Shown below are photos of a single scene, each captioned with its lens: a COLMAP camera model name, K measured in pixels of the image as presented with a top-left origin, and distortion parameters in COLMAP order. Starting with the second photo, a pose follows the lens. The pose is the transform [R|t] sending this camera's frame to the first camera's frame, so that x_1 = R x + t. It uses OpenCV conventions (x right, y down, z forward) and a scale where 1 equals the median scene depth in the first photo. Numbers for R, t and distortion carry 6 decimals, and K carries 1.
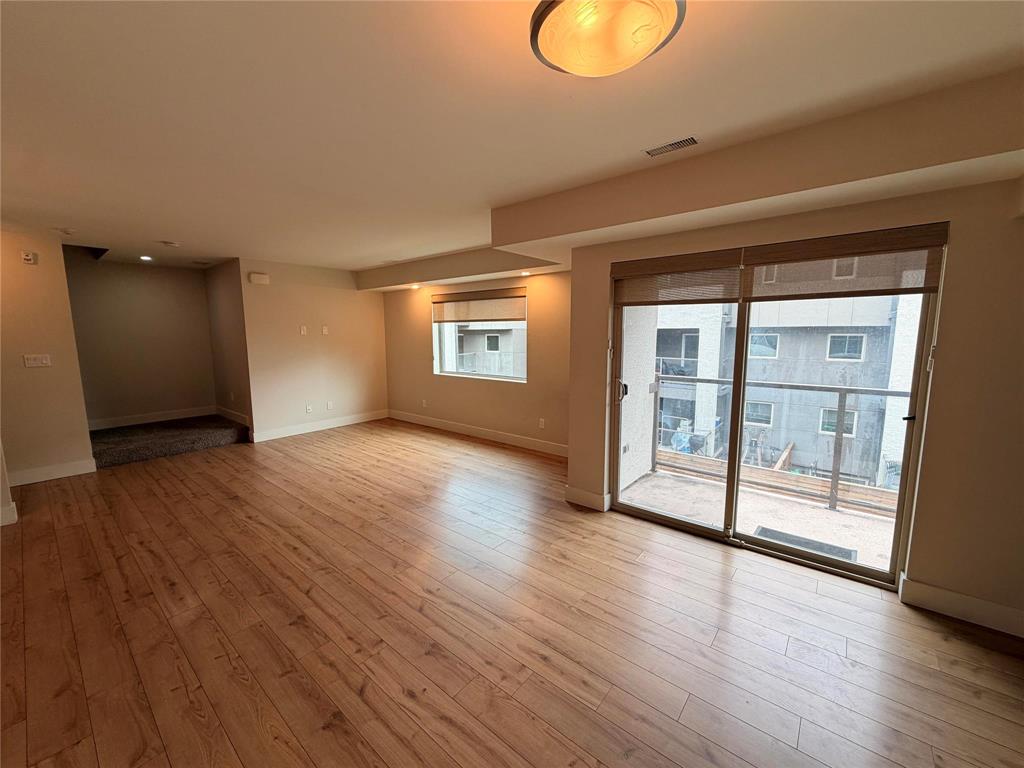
lens RADIAL K [[408.2, 0, 513.0], [0, 408.2, 384.6], [0, 0, 1]] dist [-0.000951, 0.000042]
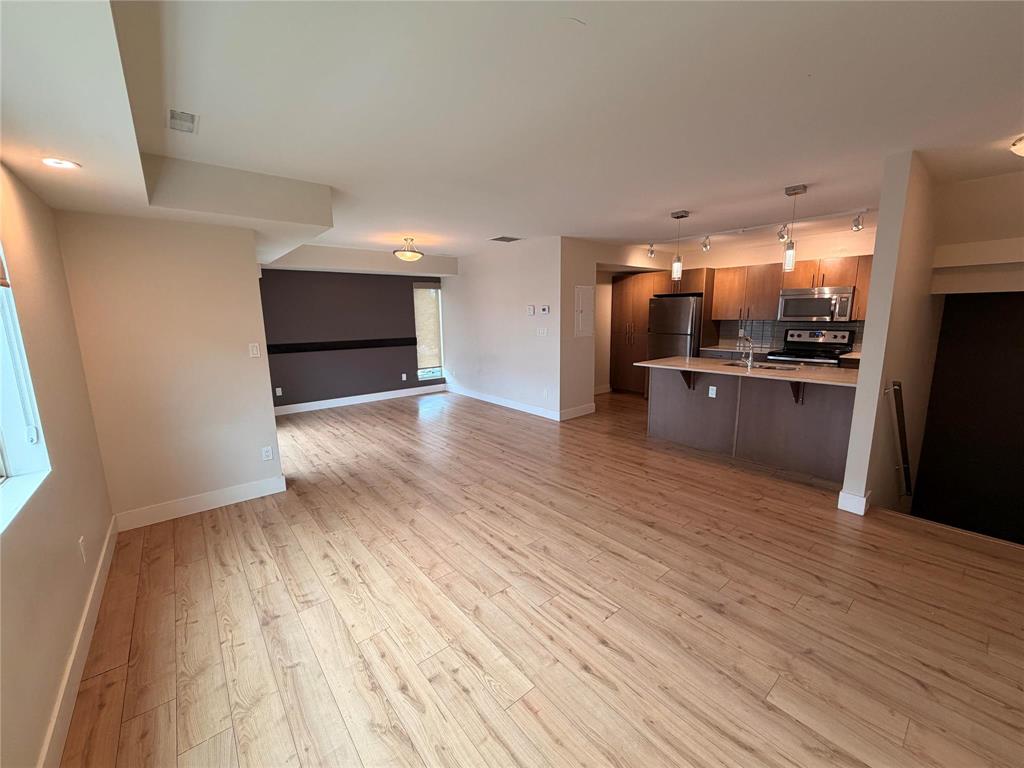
lens RADIAL K [[408.2, 0, 512.8], [0, 408.2, 385.9], [0, 0, 1]] dist [-0.000951, 0.000042]
pose [[-0.982422, -0.011781, 0.186303, -0.481404], [0.045219, 0.953266, 0.298728, -0.183672], [-0.181116, 0.301901, -0.935977, 1.436020]]
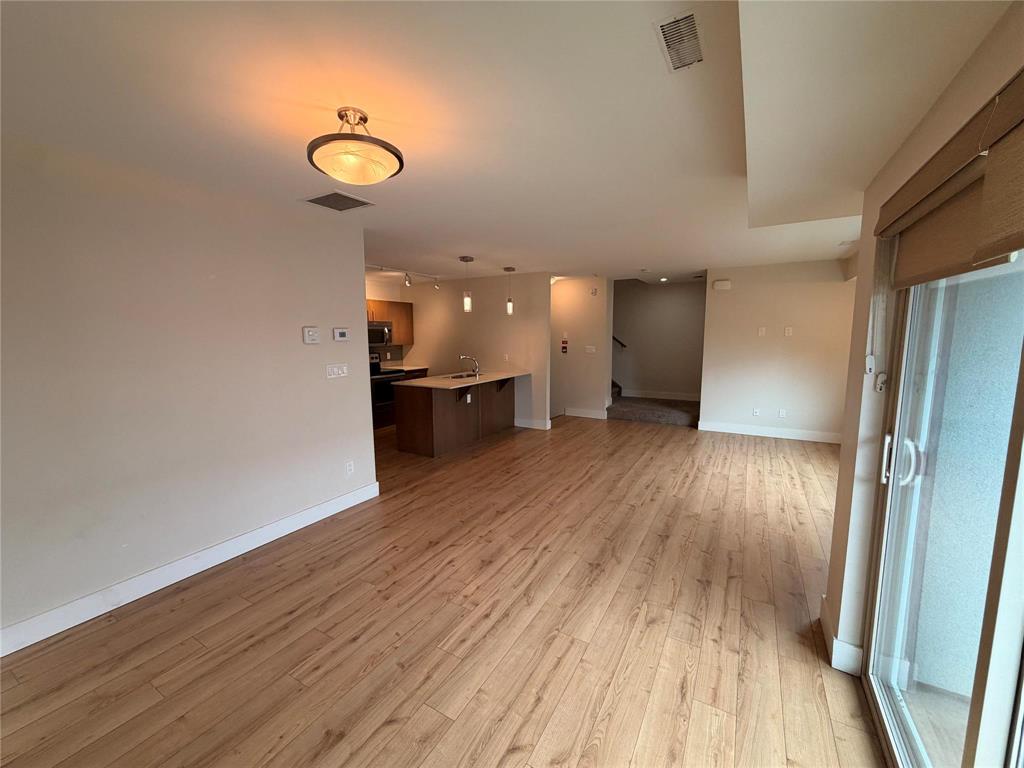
lens RADIAL K [[408.2, 0, 508.8], [0, 408.2, 383.8], [0, 0, 1]] dist [-0.000951, 0.000042]
pose [[0.158768, 0.125578, -0.979297, 0.497261], [-0.121092, 0.986867, 0.106917, -0.054862], [0.979862, 0.101610, 0.171889, 0.338149]]
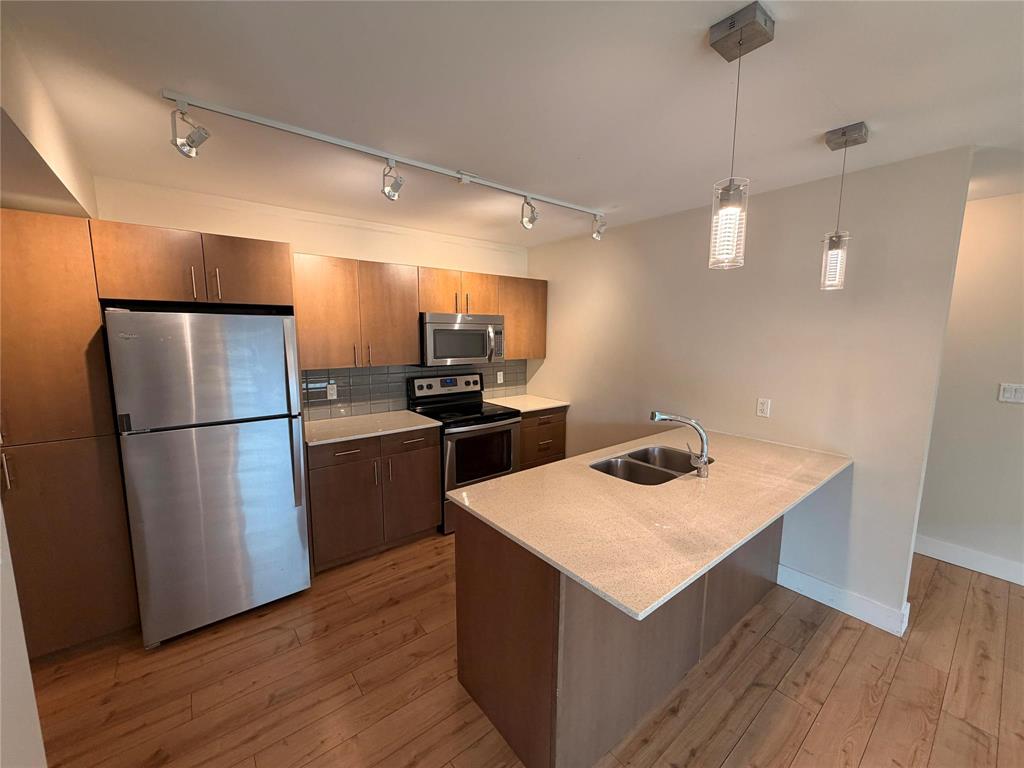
lens RADIAL K [[408.2, 0, 505.8], [0, 408.2, 384.2], [0, 0, 1]] dist [-0.000951, 0.000042]
pose [[-0.213590, 0.131123, -0.968084, -0.364100], [-0.129107, 0.978471, 0.161015, -0.065939], [0.968355, 0.159378, -0.192063, 0.323290]]
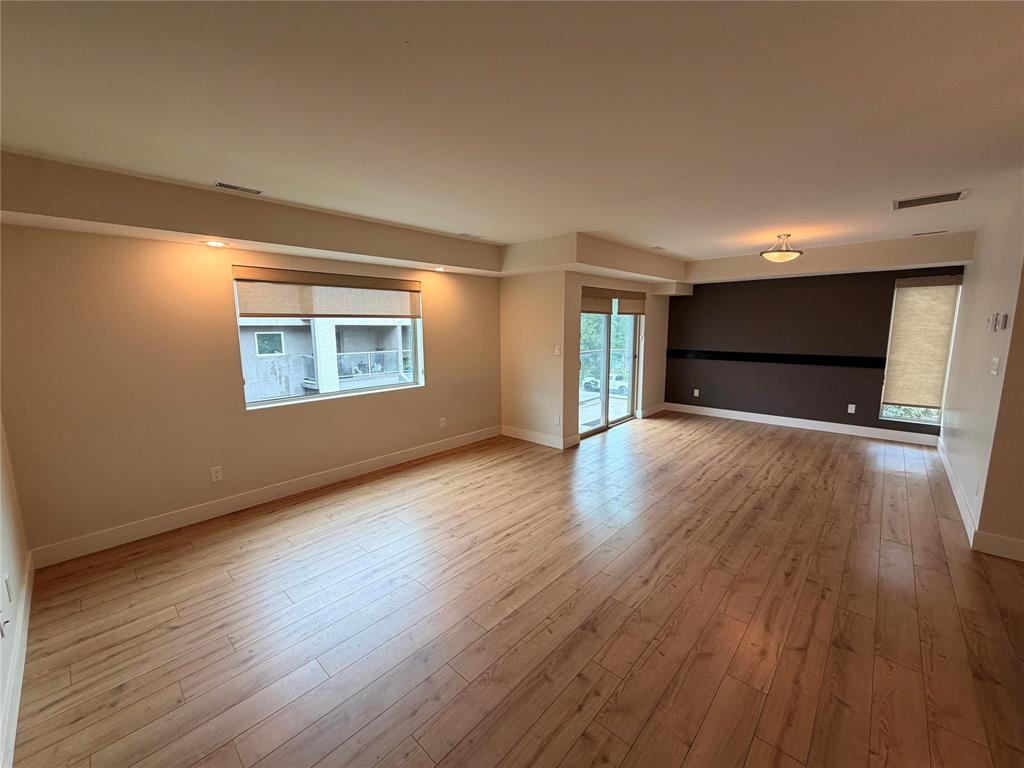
lens RADIAL K [[408.2, 0, 508.9], [0, 408.2, 384.8], [0, 0, 1]] dist [-0.000951, 0.000042]
pose [[0.055553, -0.140604, 0.988506, -1.016146], [0.138350, 0.981569, 0.131842, -0.118774], [-0.988824, 0.129435, 0.073982, 0.867679]]
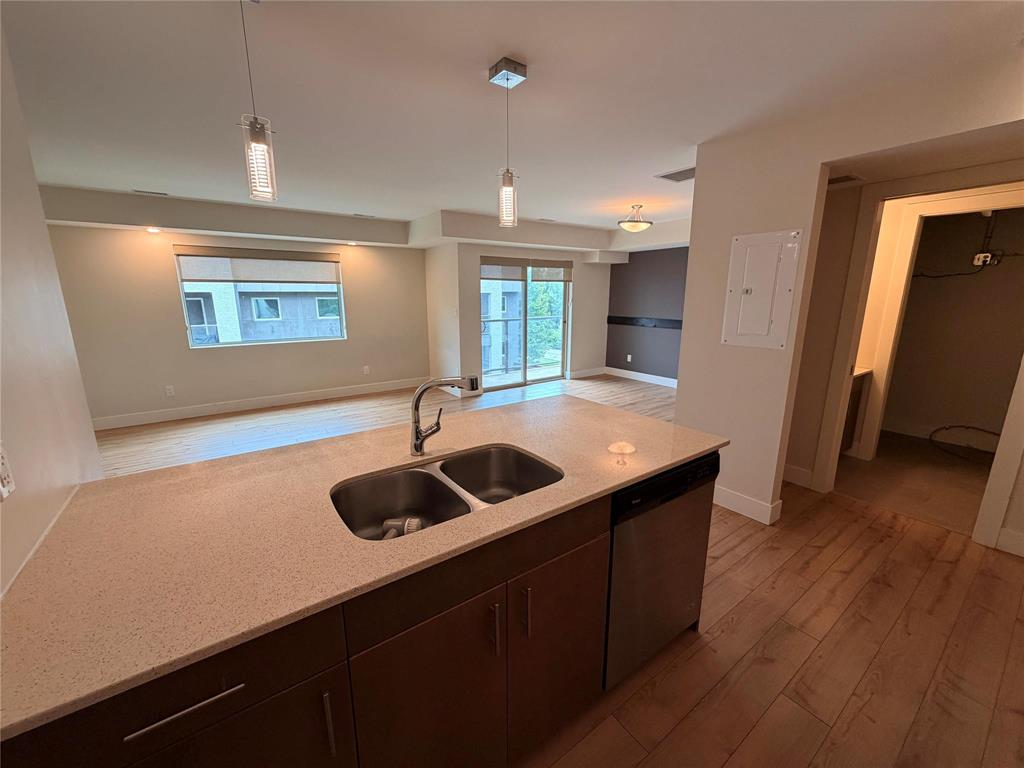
lens RADIAL K [[408.2, 0, 509.9], [0, 408.2, 384.1], [0, 0, 1]] dist [-0.000951, 0.000042]
pose [[0.256043, -0.202736, 0.945167, -1.126874], [0.125193, 0.976480, 0.175538, -0.028574], [-0.958524, 0.073383, 0.275402, 0.292551]]
